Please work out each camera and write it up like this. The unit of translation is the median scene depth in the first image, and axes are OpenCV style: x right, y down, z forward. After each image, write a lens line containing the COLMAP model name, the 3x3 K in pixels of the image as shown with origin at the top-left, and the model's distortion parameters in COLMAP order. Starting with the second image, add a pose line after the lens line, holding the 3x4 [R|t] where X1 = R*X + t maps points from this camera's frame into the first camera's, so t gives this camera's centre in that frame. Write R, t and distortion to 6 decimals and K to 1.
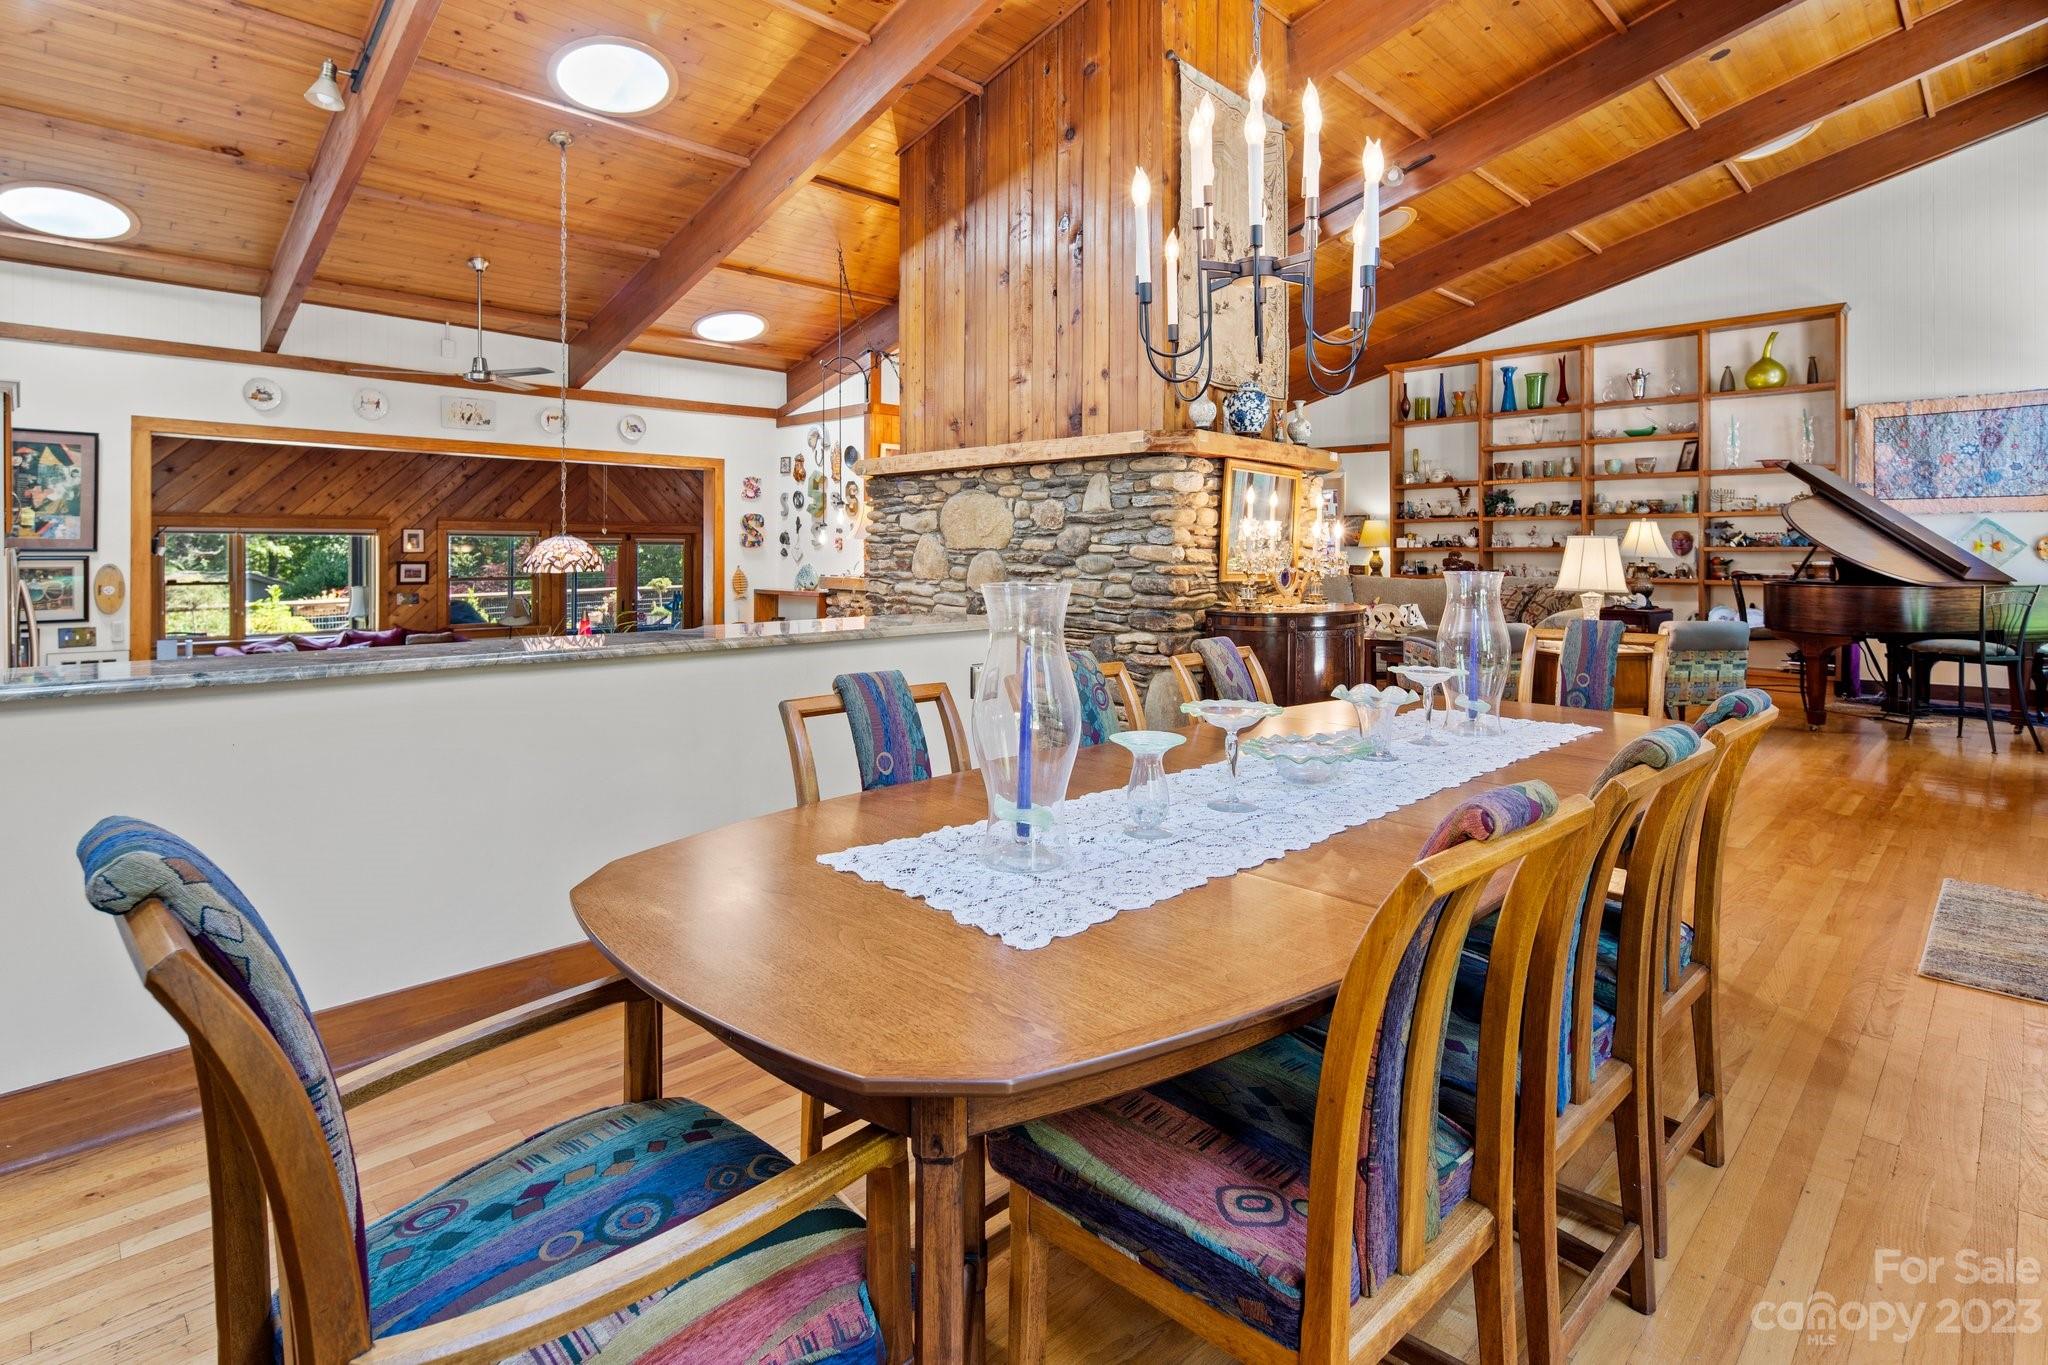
lens RADIAL K [[1003.4, 0, 1020.1], [0, 1003.4, 547.7], [0, 0, 1]] dist [0.006802, -0.005210]
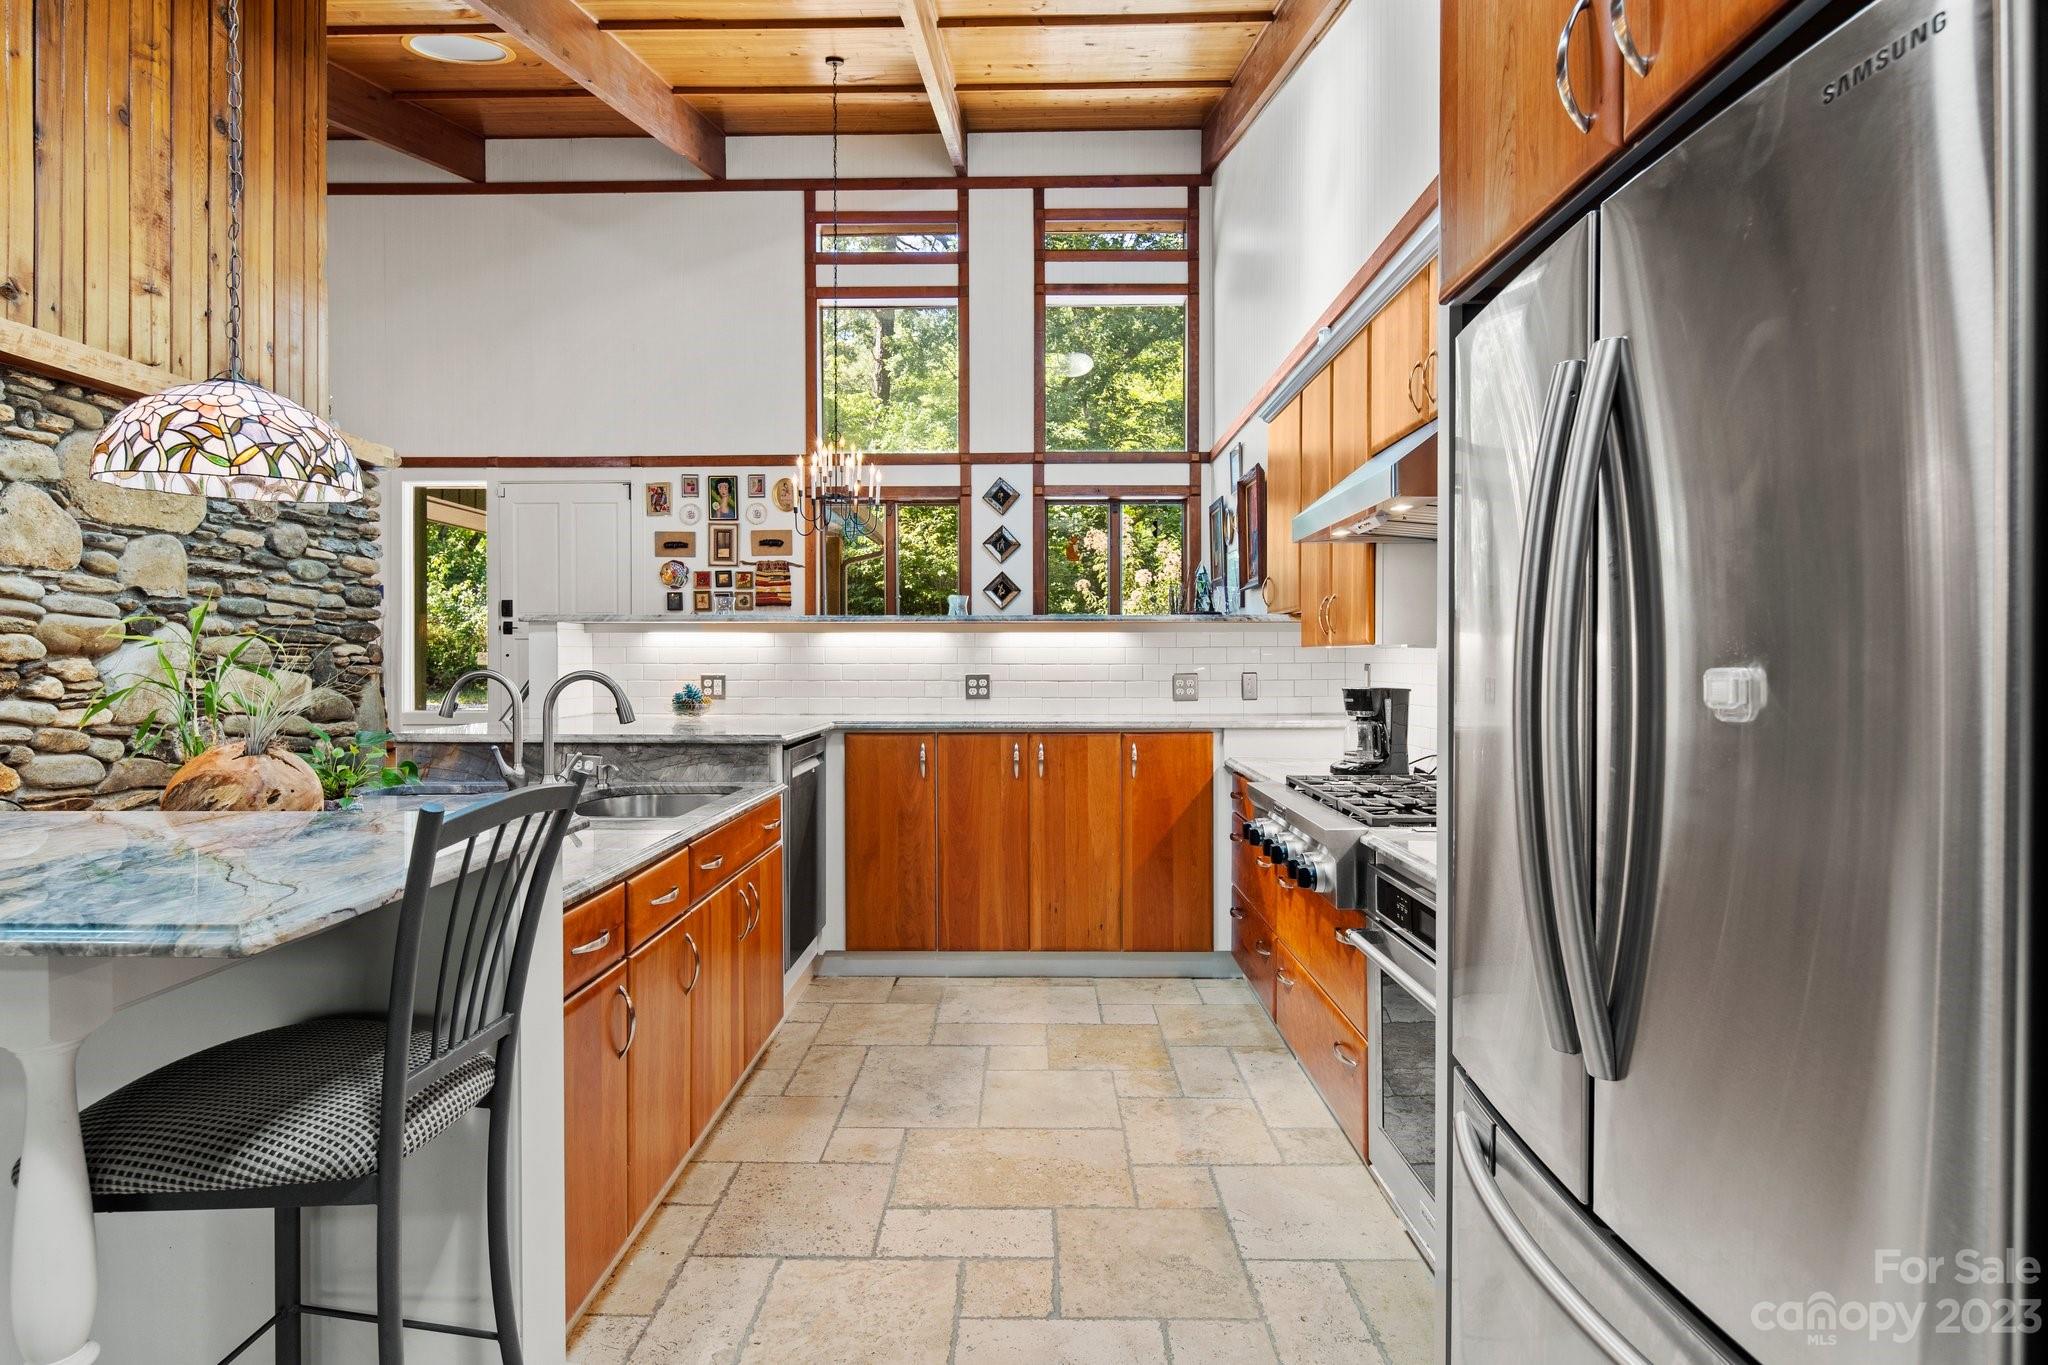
lens RADIAL K [[998.7, 0, 1018.3], [0, 998.7, 664.7], [0, 0, 1]] dist [0.004686, -0.002193]
pose [[-0.698867, -0.004831, 0.715235, -0.550332], [-0.001325, 0.999984, 0.005460, 0.051824], [-0.715250, 0.002868, -0.698862, 0.641429]]
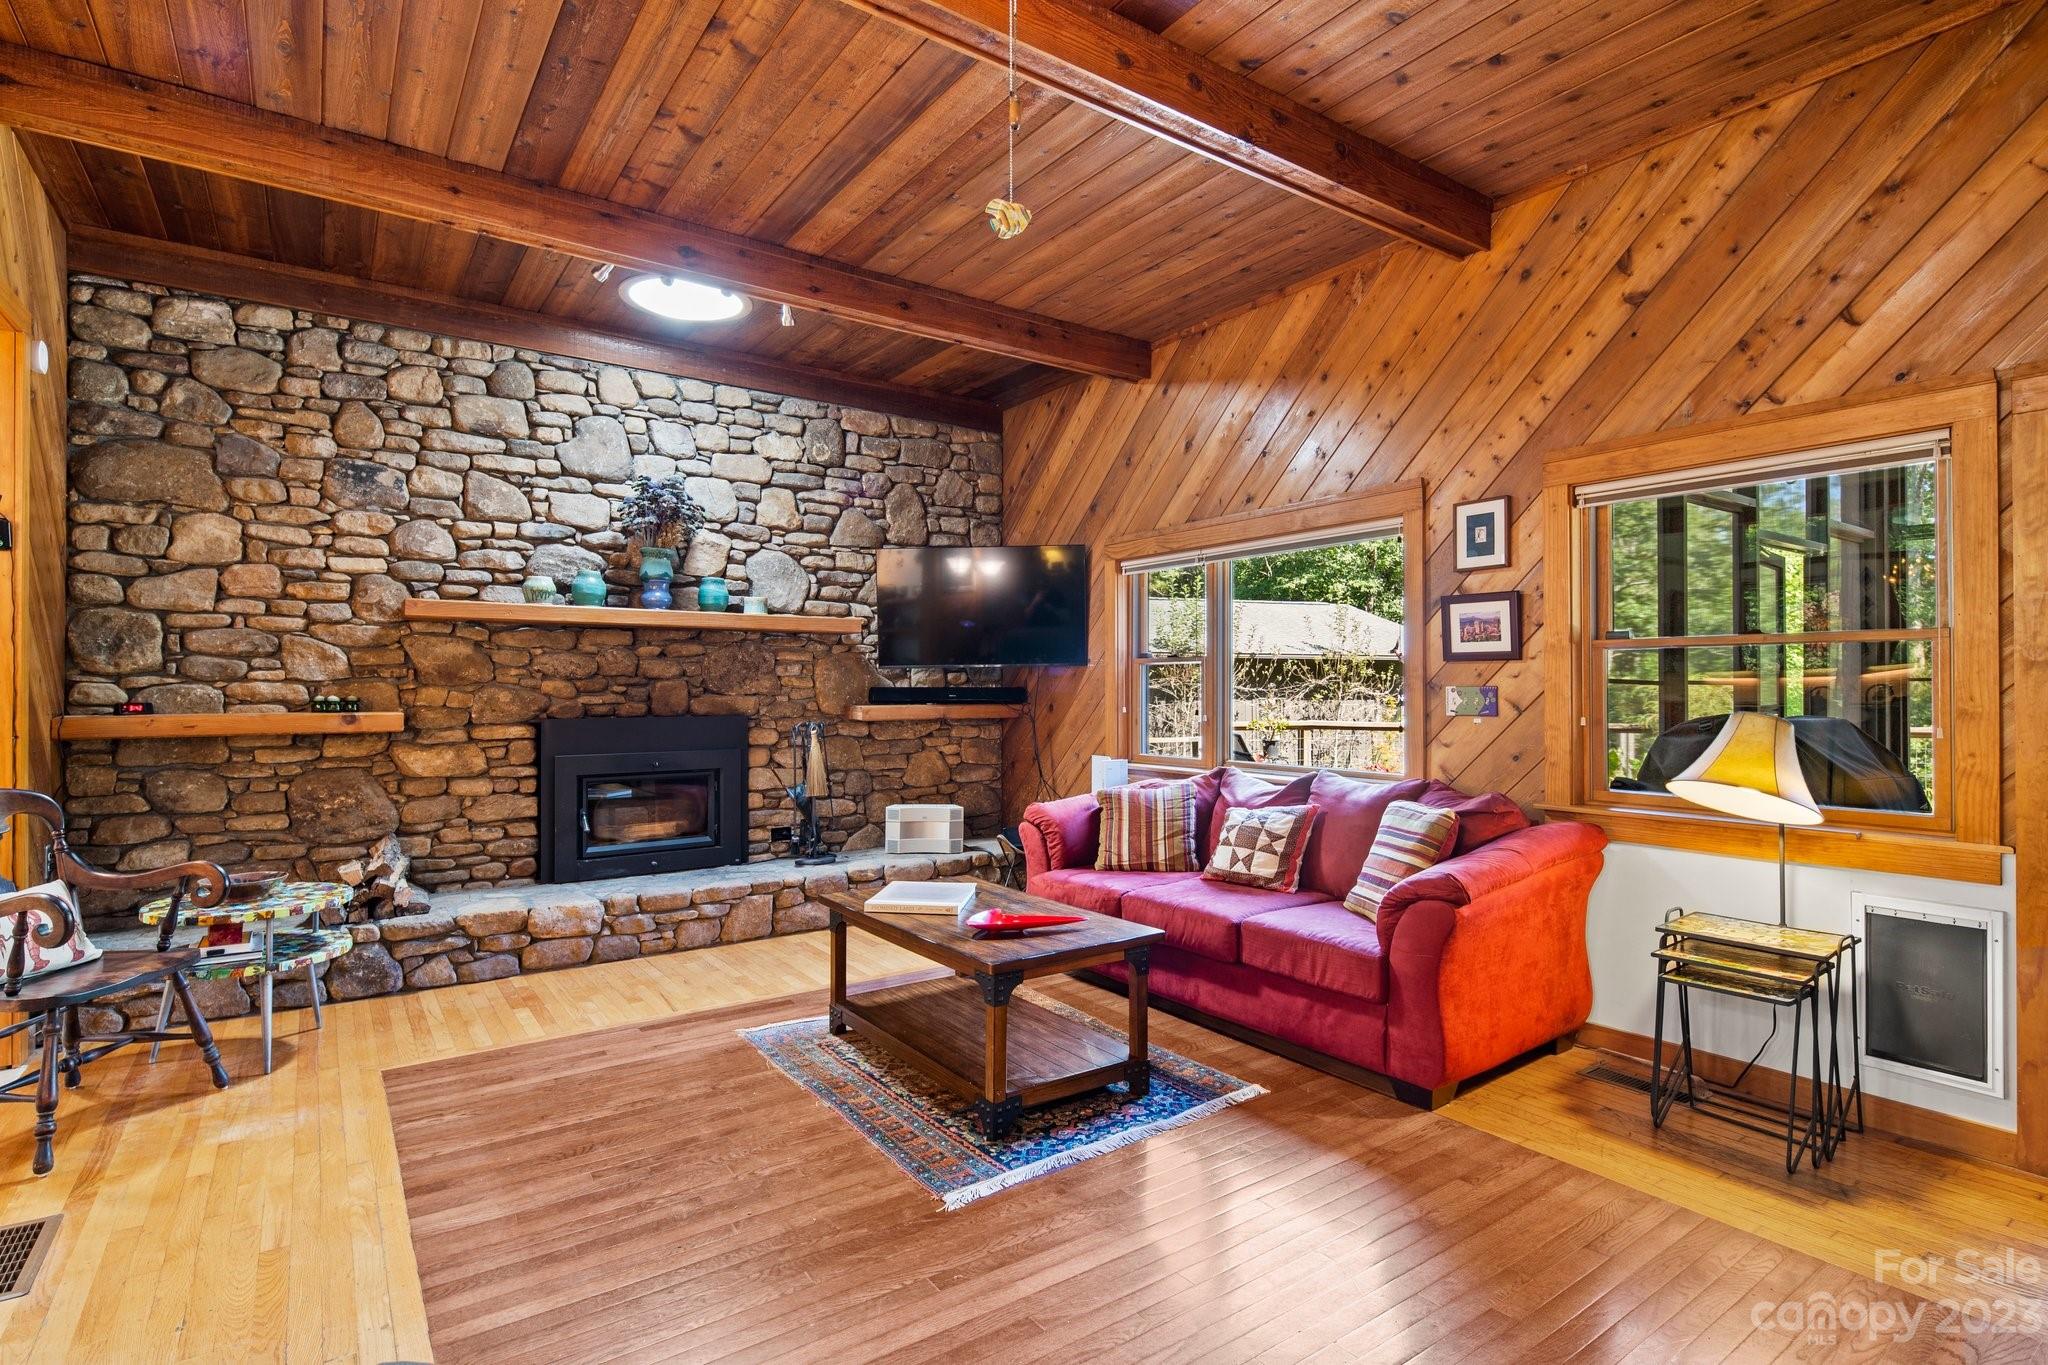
lens RADIAL K [[999.1, 0, 1024.0], [0, 999.1, 682.5], [0, 0, 1]] dist [0.002287, -0.000443]
pose [[-0.161447, -0.006472, -0.986860, -0.299500], [0.003263, 0.999970, -0.007092, 0.058458], [0.986876, -0.004365, -0.161421, 1.138309]]
